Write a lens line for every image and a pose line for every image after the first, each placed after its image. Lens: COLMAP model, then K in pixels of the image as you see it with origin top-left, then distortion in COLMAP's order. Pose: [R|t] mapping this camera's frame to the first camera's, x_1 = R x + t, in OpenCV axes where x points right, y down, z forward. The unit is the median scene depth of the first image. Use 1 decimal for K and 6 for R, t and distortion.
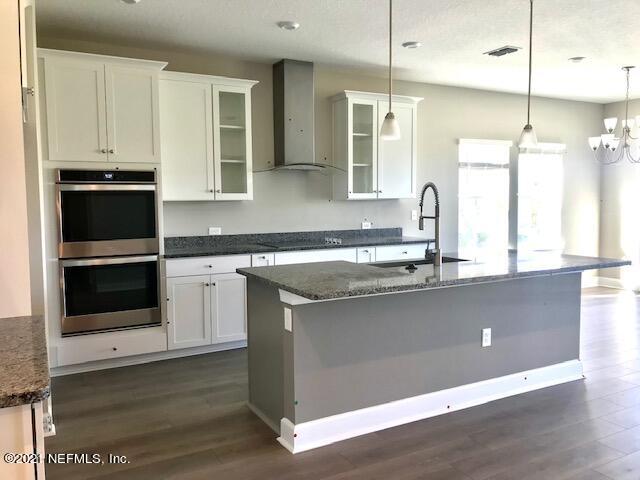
lens RADIAL K [[514.7, 0, 316.4], [0, 514.7, 242.5], [0, 0, 1]] dist [0.032571, 0.009086]
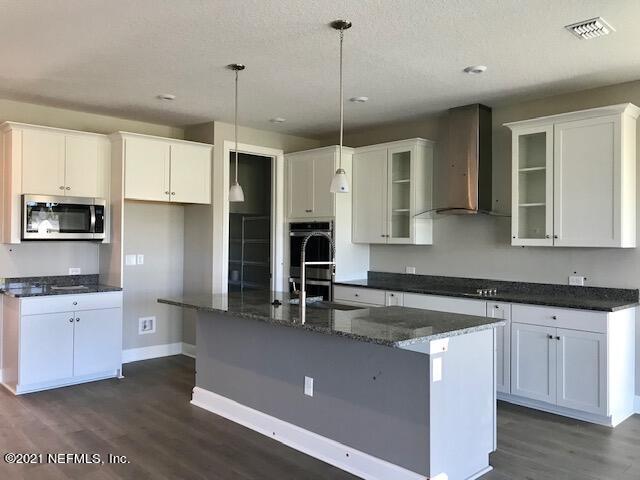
lens RADIAL K [[514.7, 0, 315.6], [0, 514.7, 235.1], [0, 0, 1]] dist [0.032571, 0.009086]
pose [[0.276933, -0.001513, -0.960888, 0.845294], [-0.098704, 0.994664, -0.030013, -0.045727], [0.955806, 0.103156, 0.275306, 0.476283]]
